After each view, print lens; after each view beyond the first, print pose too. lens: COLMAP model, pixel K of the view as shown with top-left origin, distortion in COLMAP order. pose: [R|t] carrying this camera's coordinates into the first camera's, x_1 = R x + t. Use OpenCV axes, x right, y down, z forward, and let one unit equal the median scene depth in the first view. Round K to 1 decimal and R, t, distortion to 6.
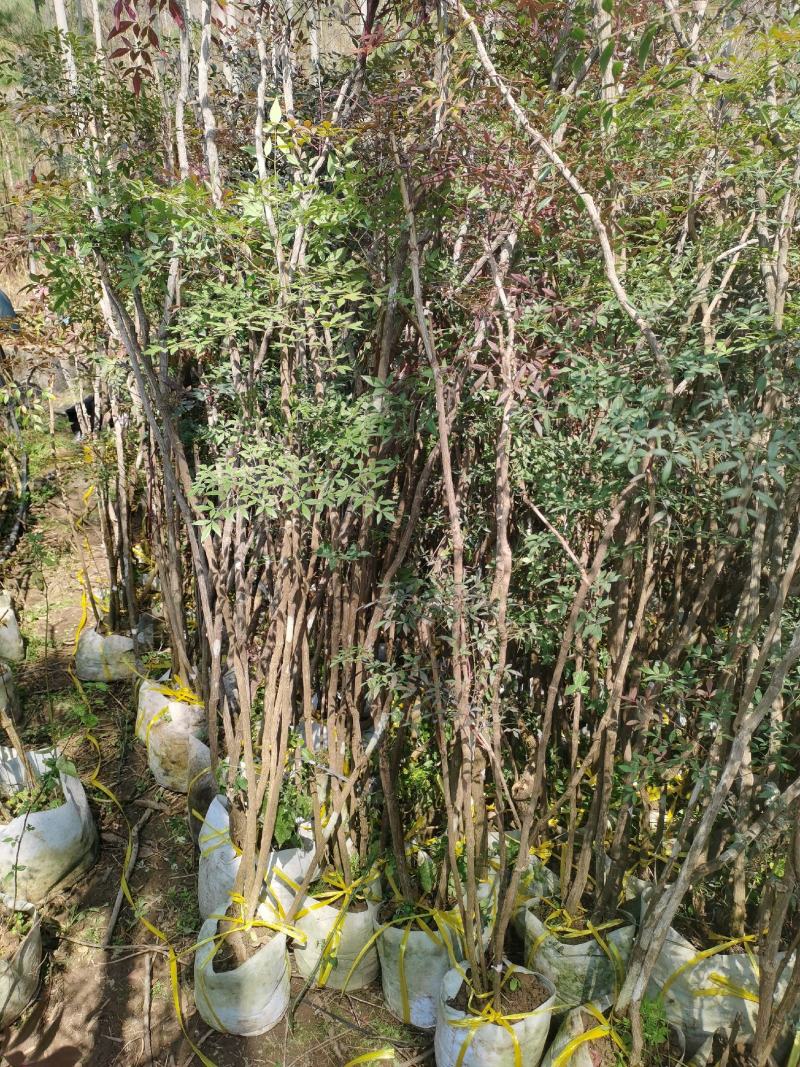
lens RADIAL K [[829.7, 0, 401.9], [0, 829.7, 531.0], [0, 0, 1]] dist [0.071129, -0.063057]
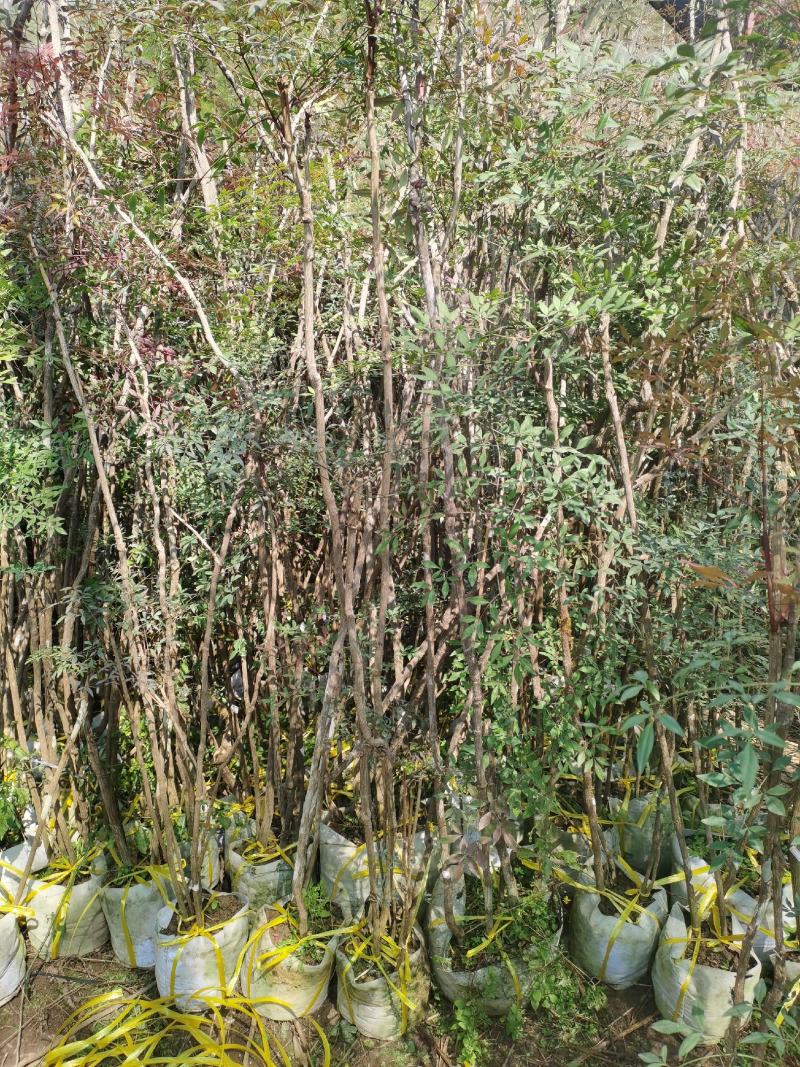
lens RADIAL K [[829.7, 0, 399.9], [0, 829.7, 534.7], [0, 0, 1]] dist [0.071129, -0.063057]
pose [[0.961257, -0.094446, 0.258969, 0.125208], [0.107625, 0.993497, -0.037160, 0.076160], [-0.253776, 0.063592, 0.965170, -0.287473]]
